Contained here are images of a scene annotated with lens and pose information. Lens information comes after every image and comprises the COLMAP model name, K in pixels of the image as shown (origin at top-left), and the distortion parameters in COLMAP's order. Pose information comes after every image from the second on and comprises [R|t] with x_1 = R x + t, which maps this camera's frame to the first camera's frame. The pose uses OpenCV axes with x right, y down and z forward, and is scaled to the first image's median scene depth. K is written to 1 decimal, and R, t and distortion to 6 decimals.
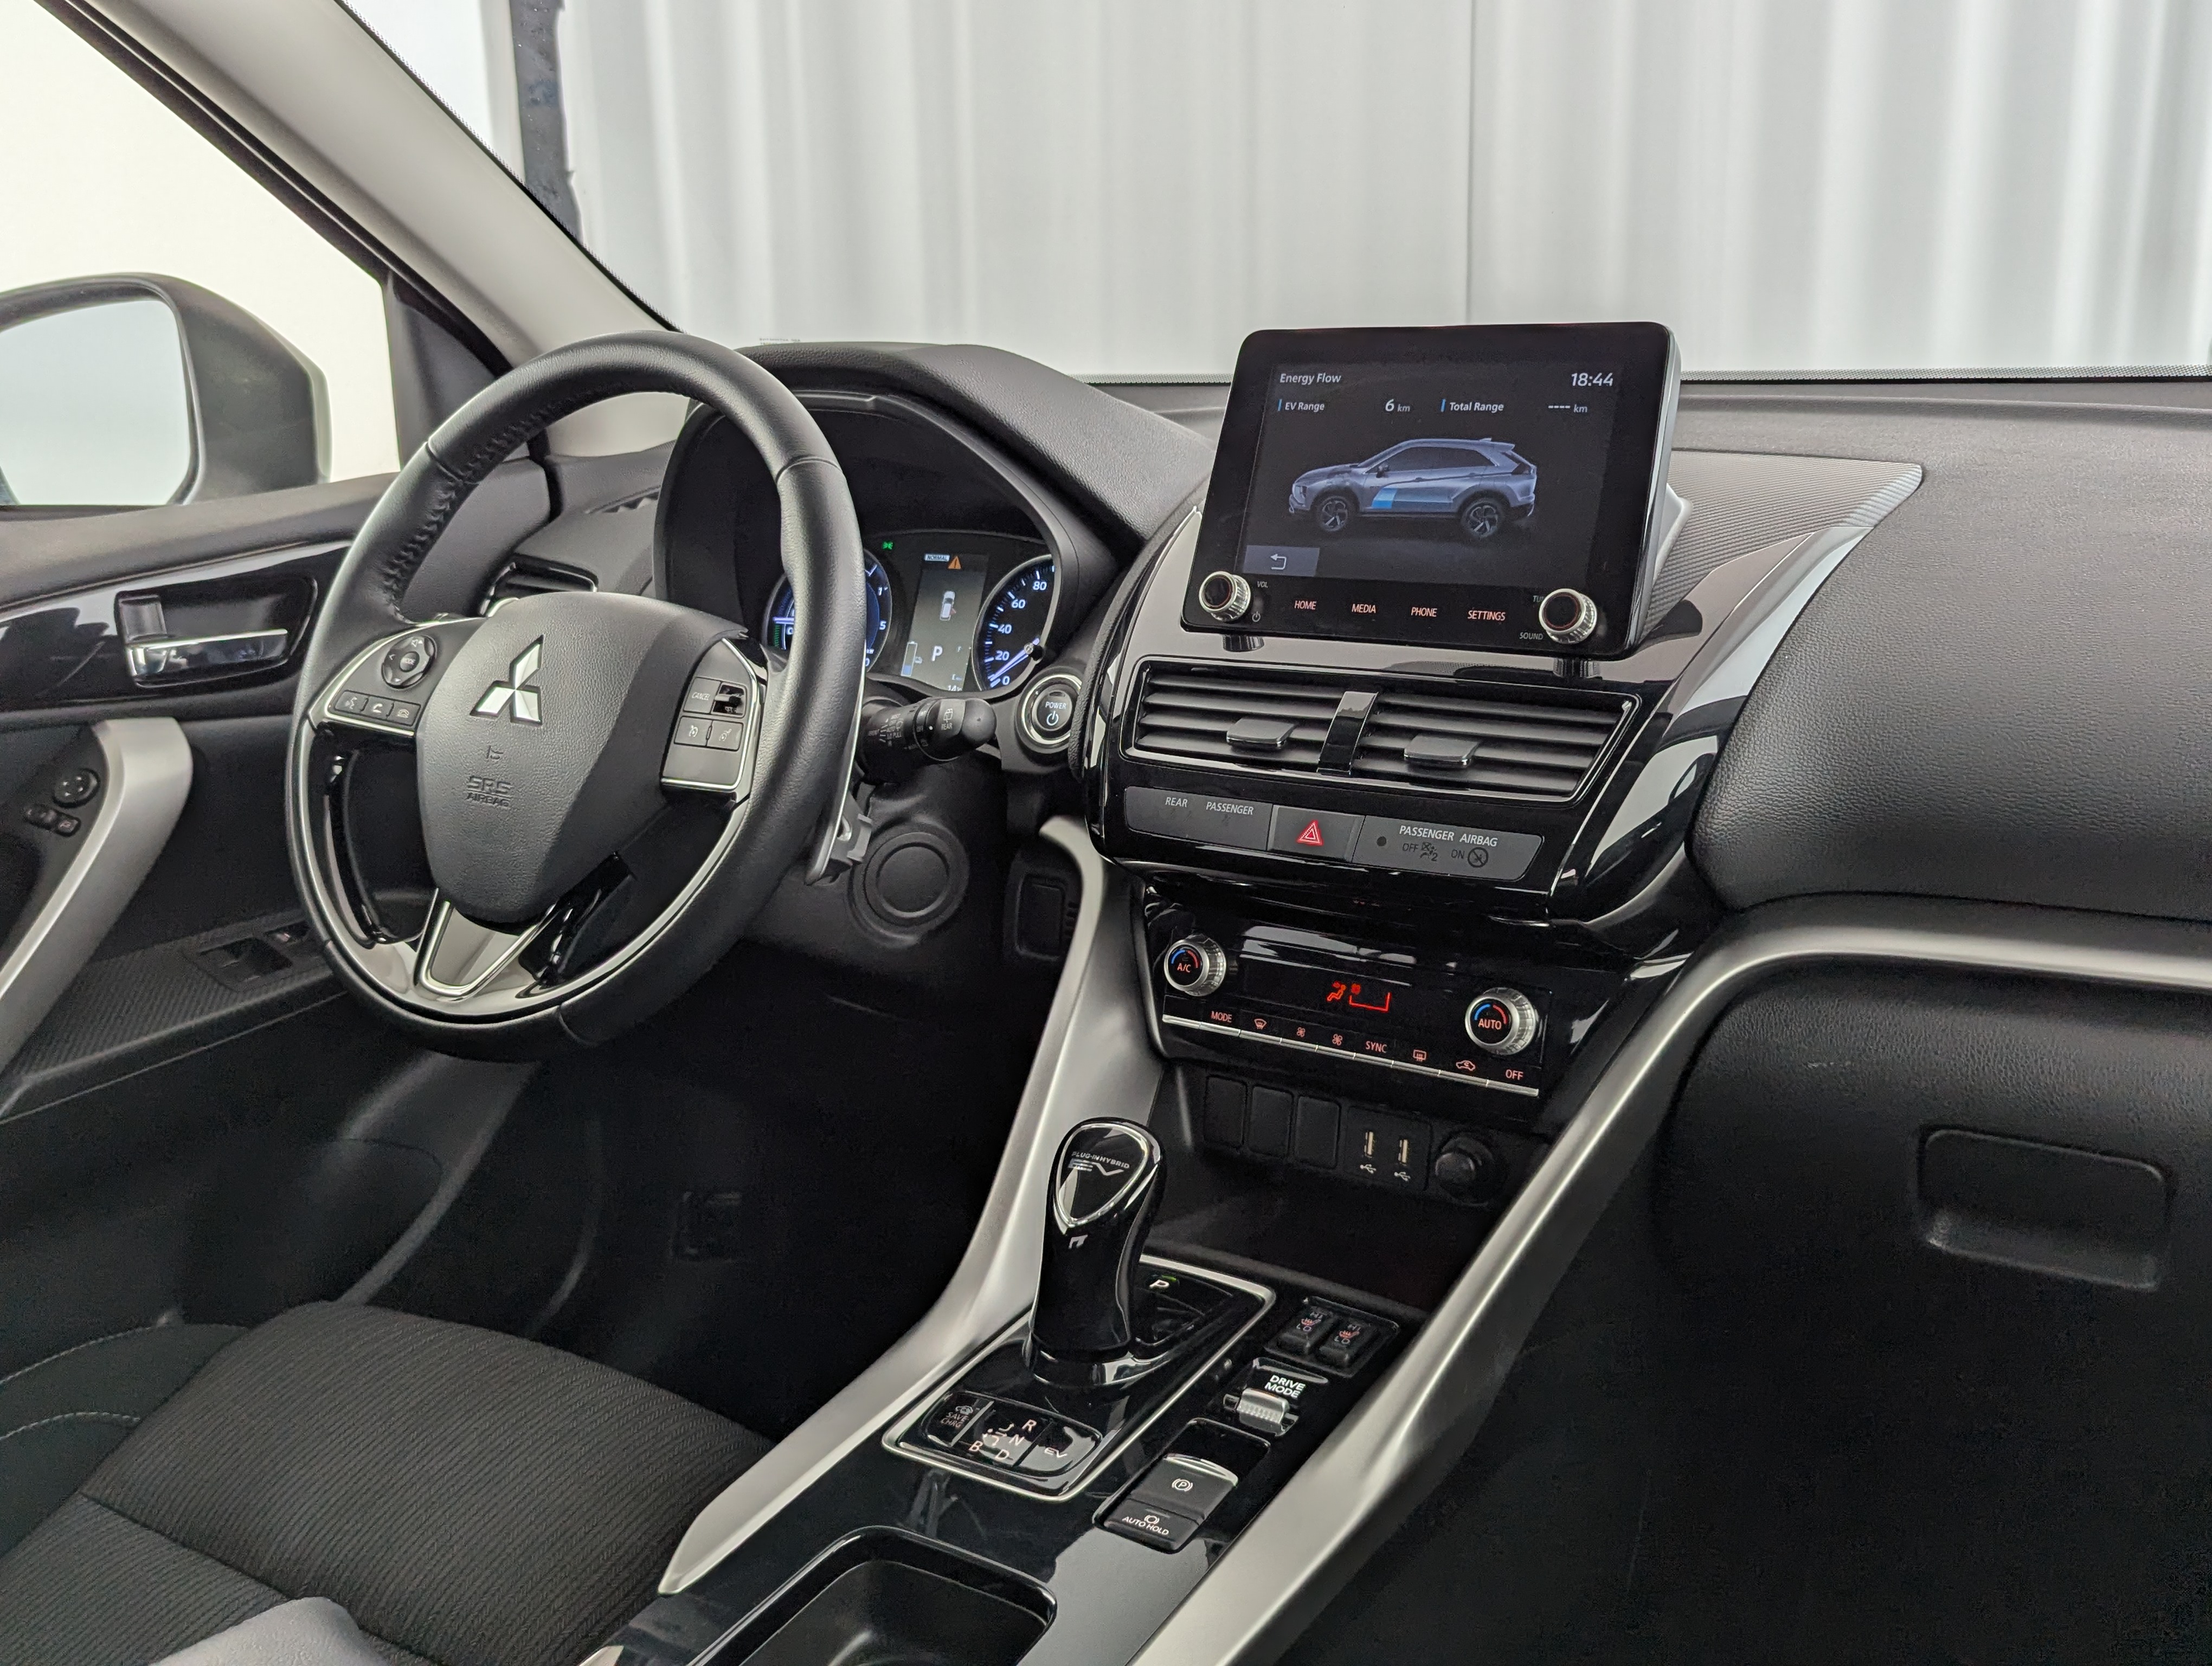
lens RADIAL K [[2035.6, 0, 1104.6], [0, 2035.6, 833.4], [0, 0, 1]] dist [0.059599, -0.024331]
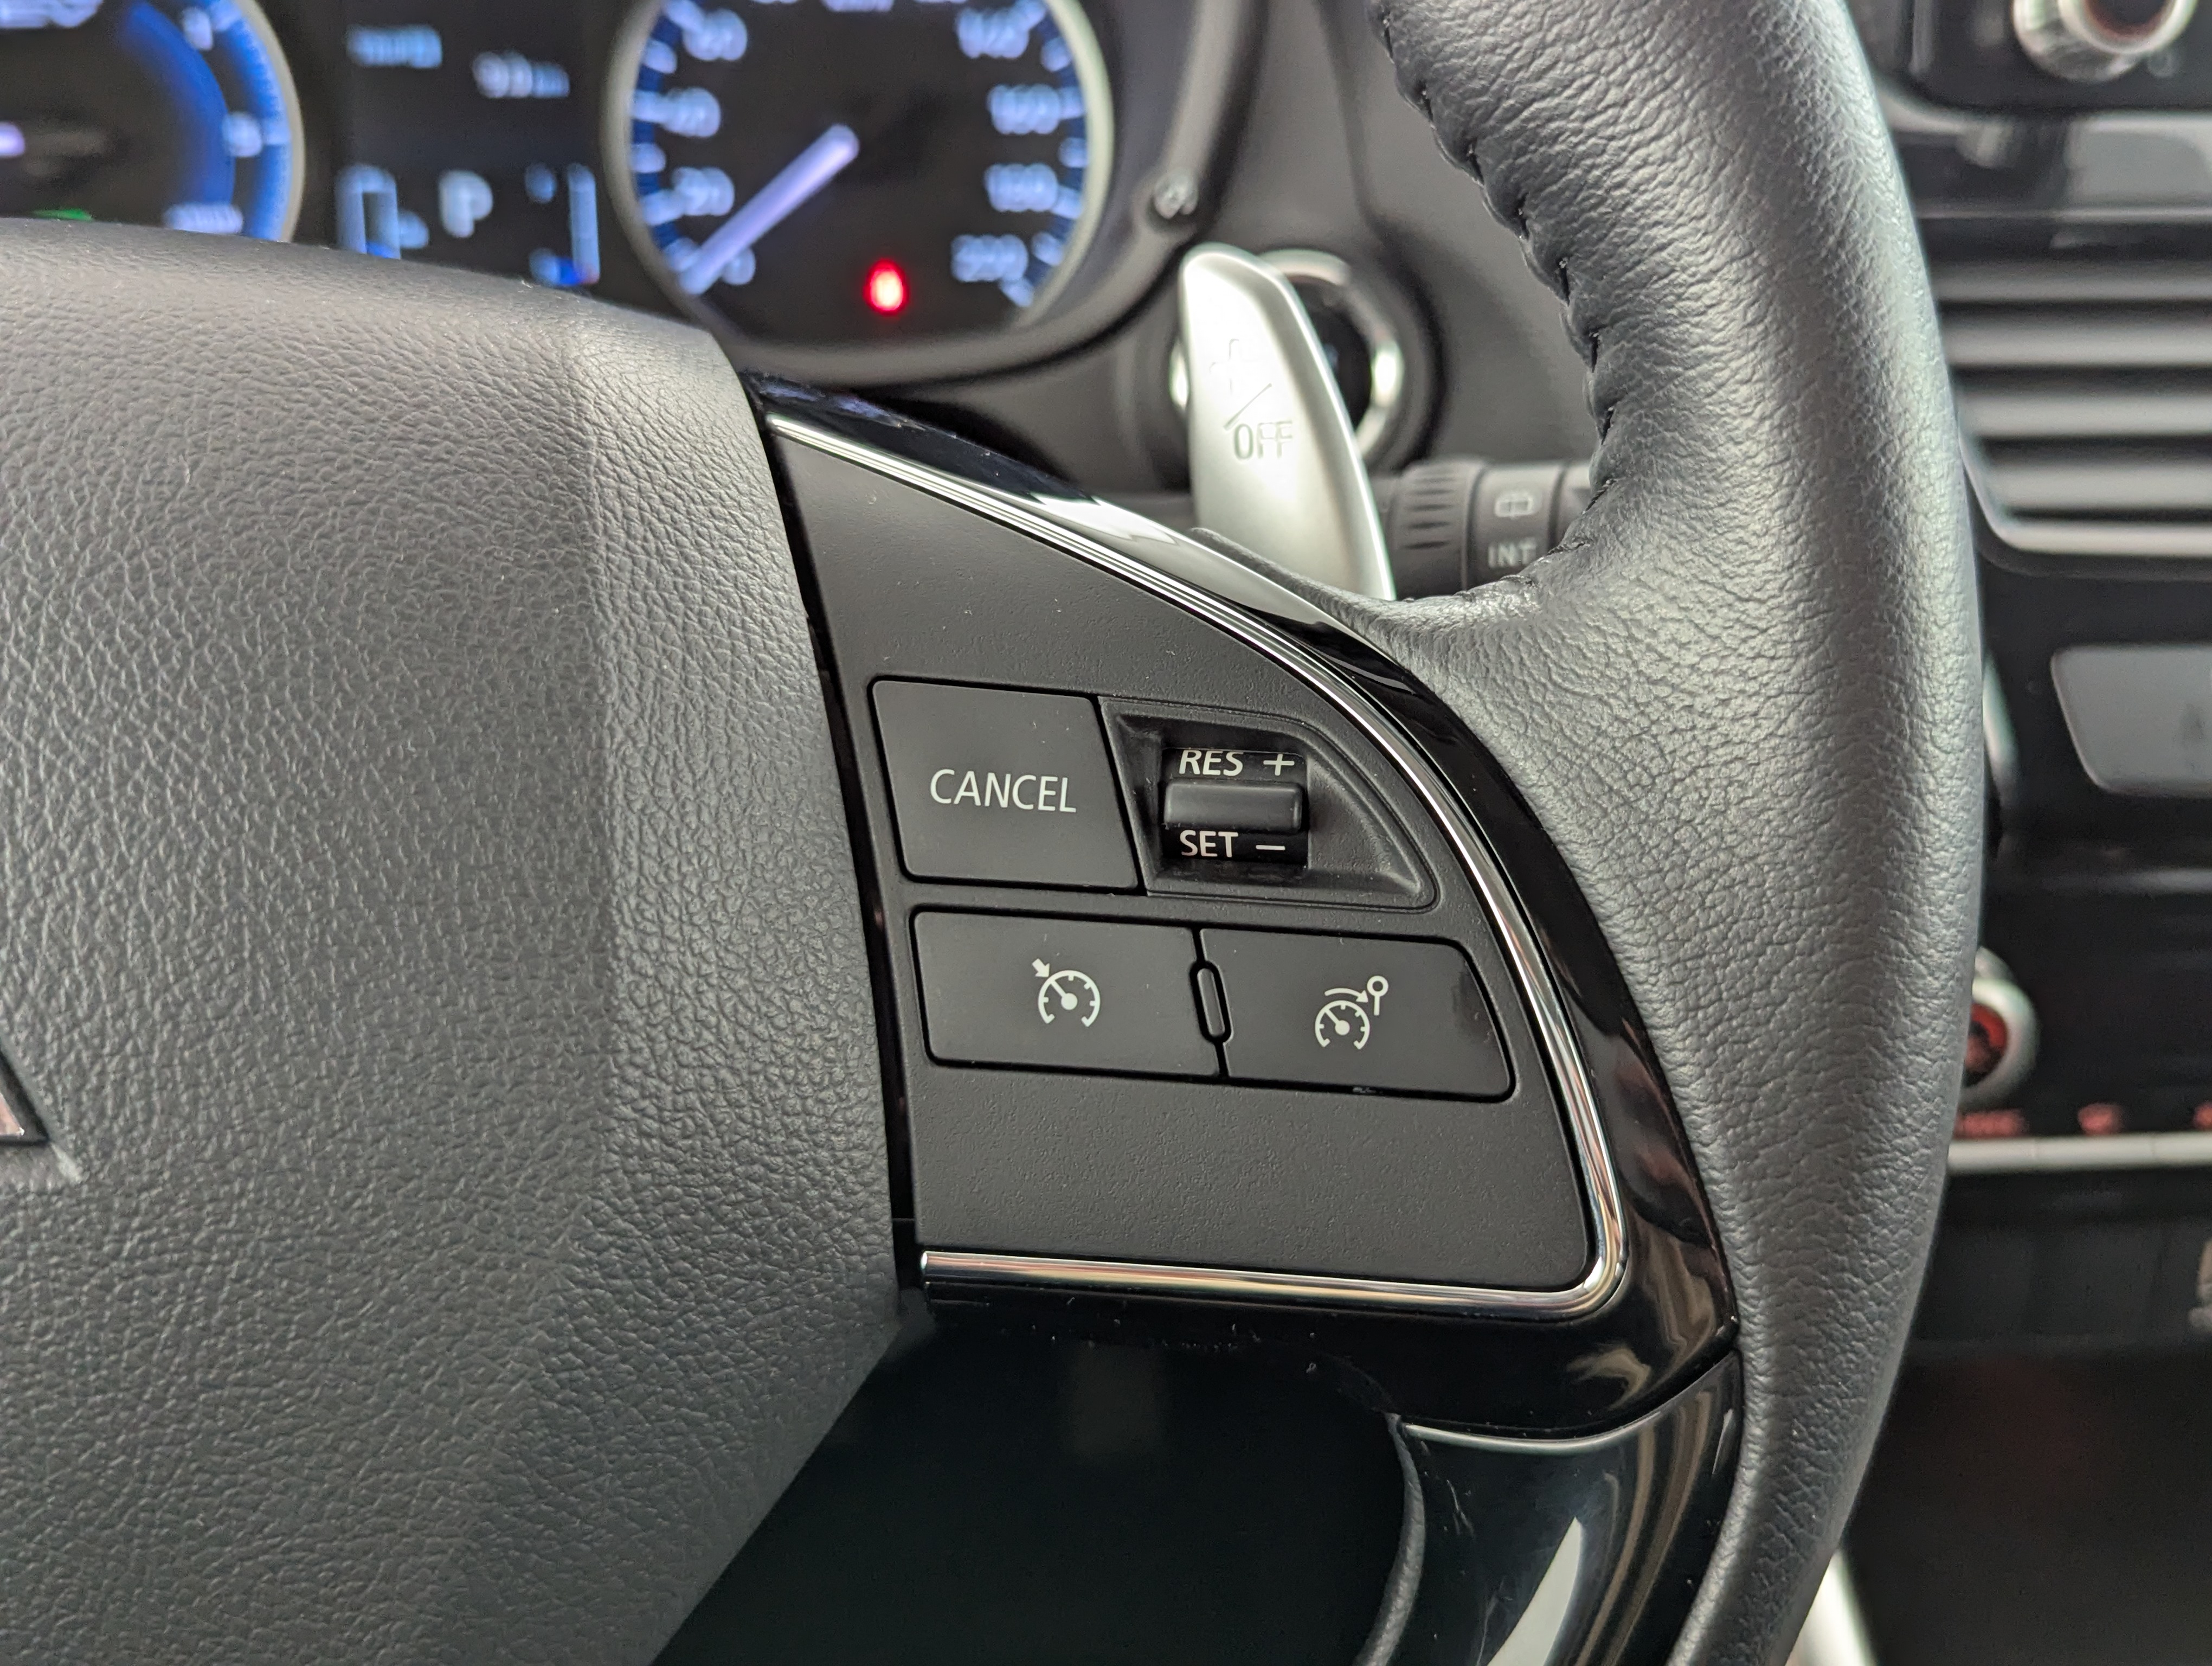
lens RADIAL K [[2144.5, 0, 1102.4], [0, 2144.5, 842.2], [0, 0, 1]] dist [0.020393, -0.002199]
pose [[0.785213, -0.295320, 0.544268, -0.302528], [0.121508, 0.935343, 0.332218, -0.125957], [-0.607188, -0.194729, 0.770327, 0.828380]]
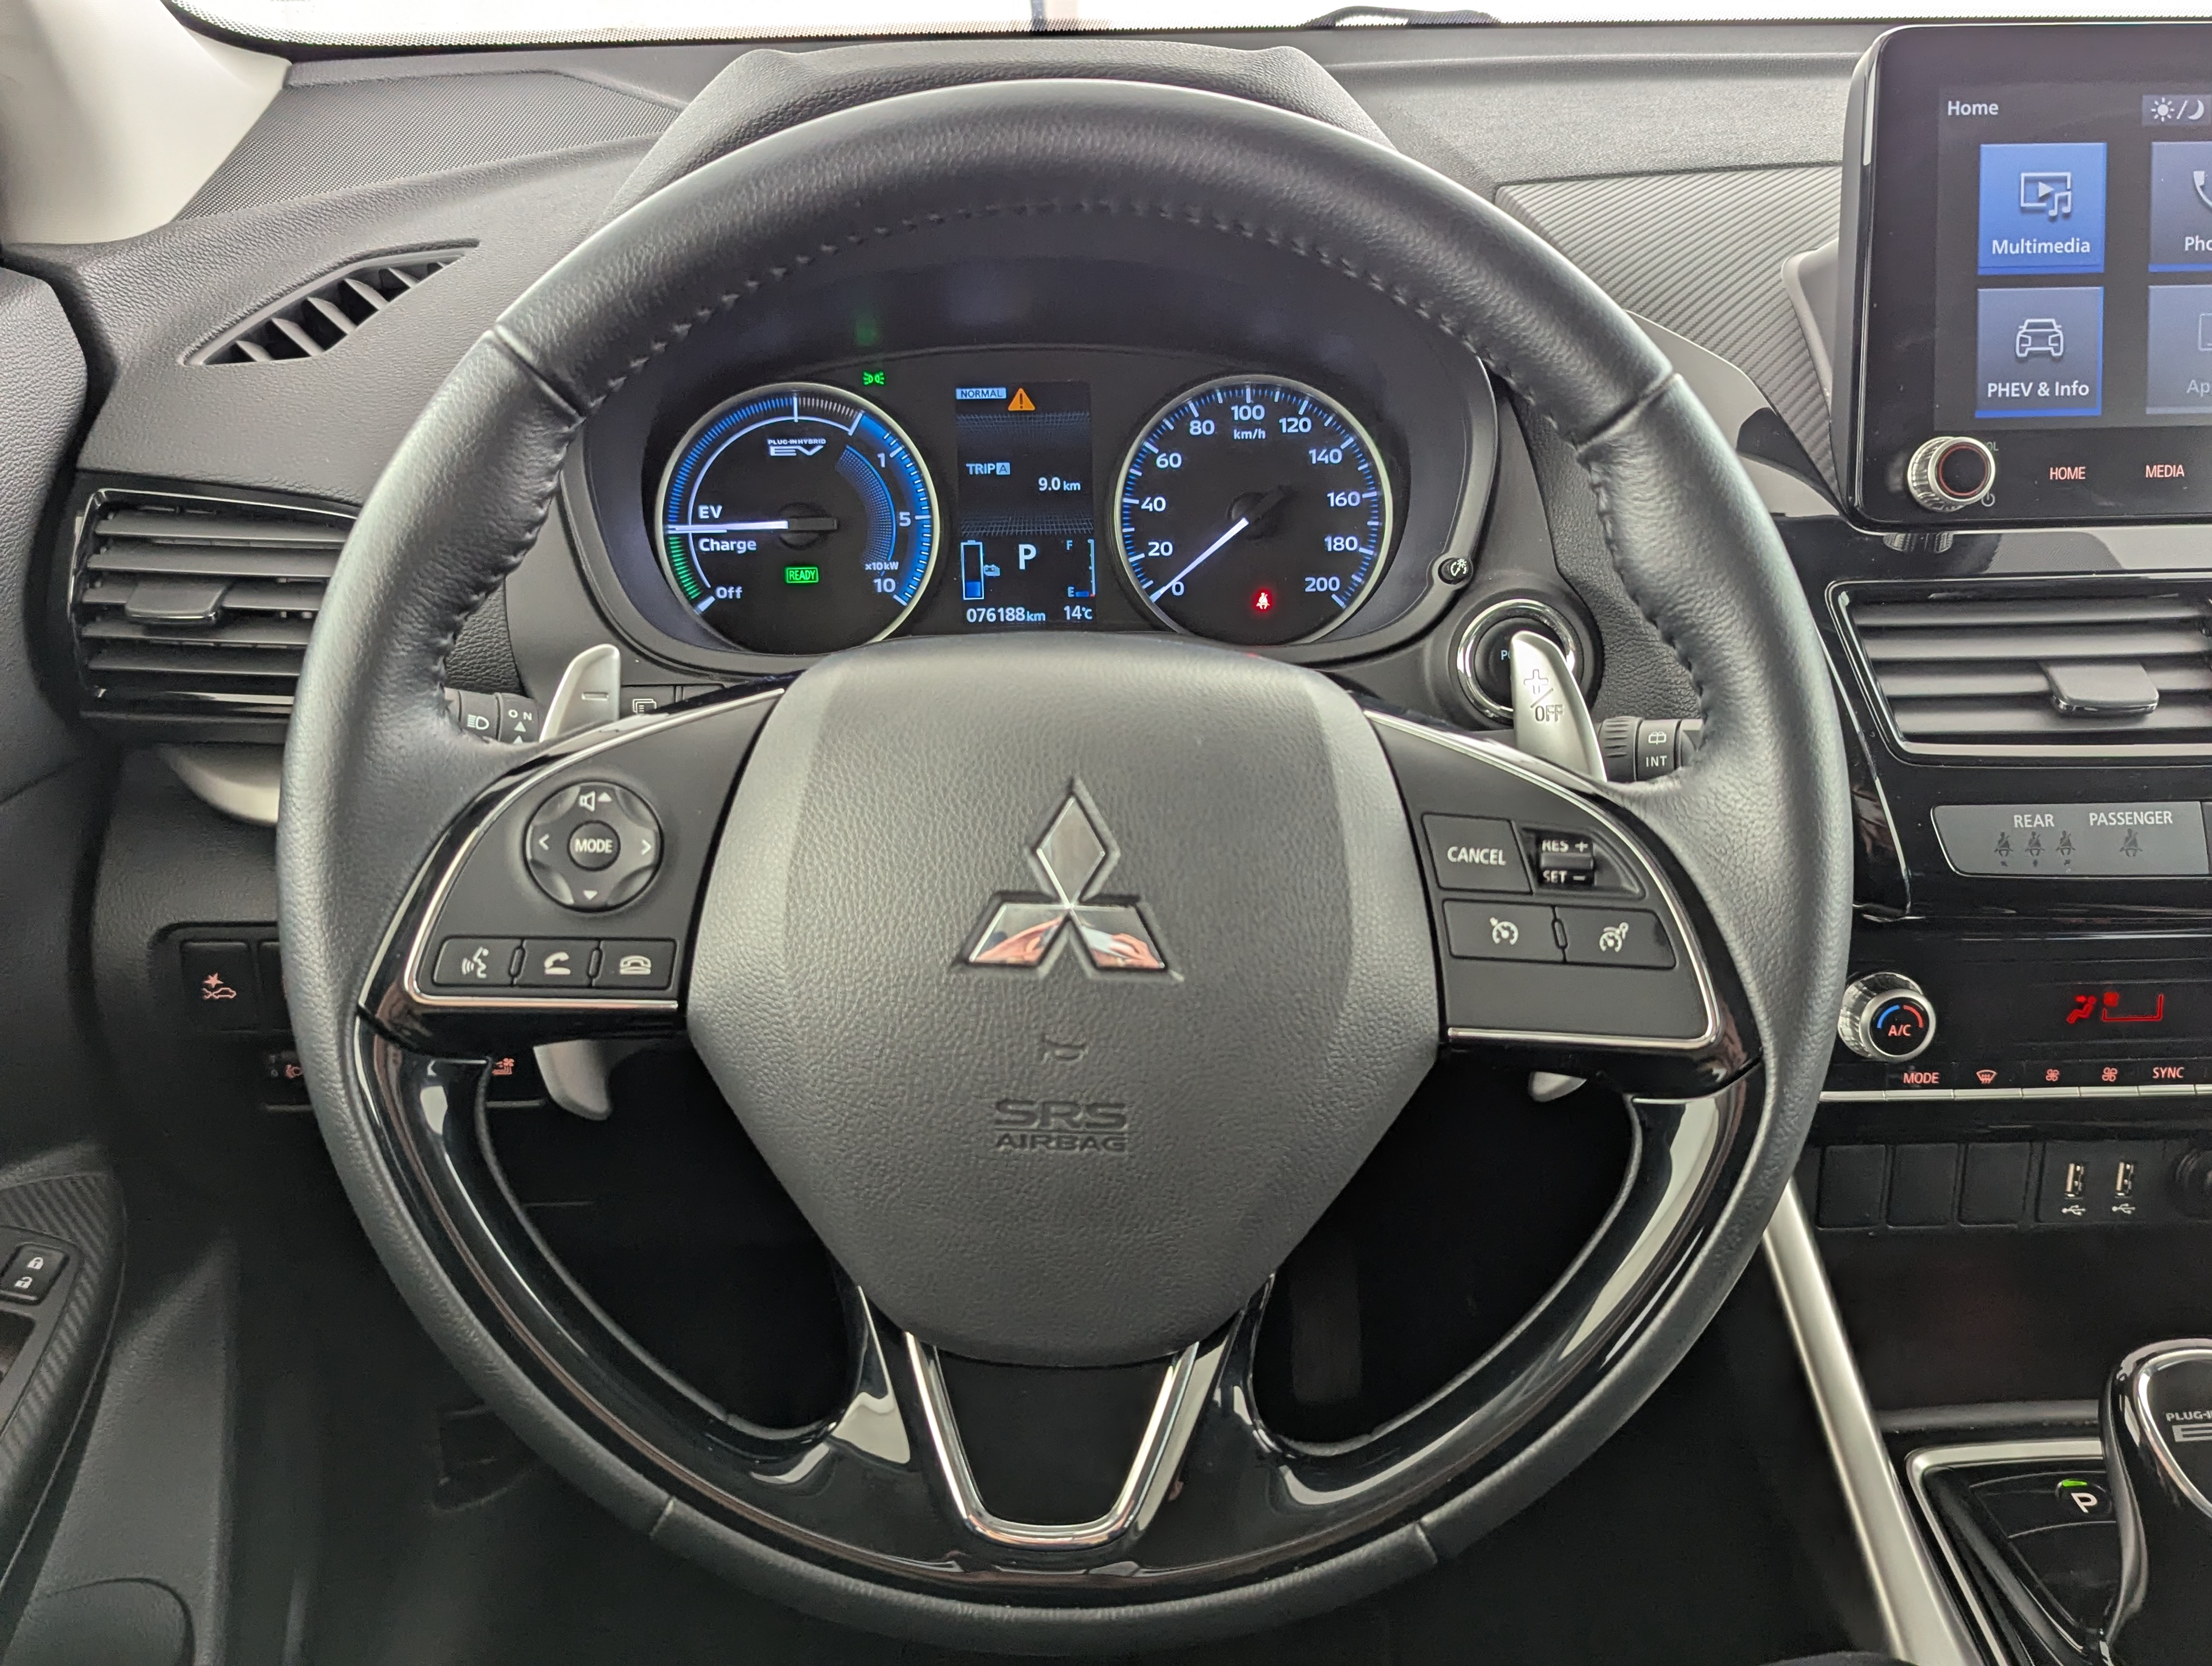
lens RADIAL K [[2035.6, 0, 1104.6], [0, 2035.6, 833.4], [0, 0, 1]] dist [0.059599, -0.024331]
pose [[0.805311, -0.247296, 0.538812, -0.545342], [0.127460, 0.959815, 0.250020, -0.208617], [-0.578989, -0.132667, 0.804470, 0.636455]]
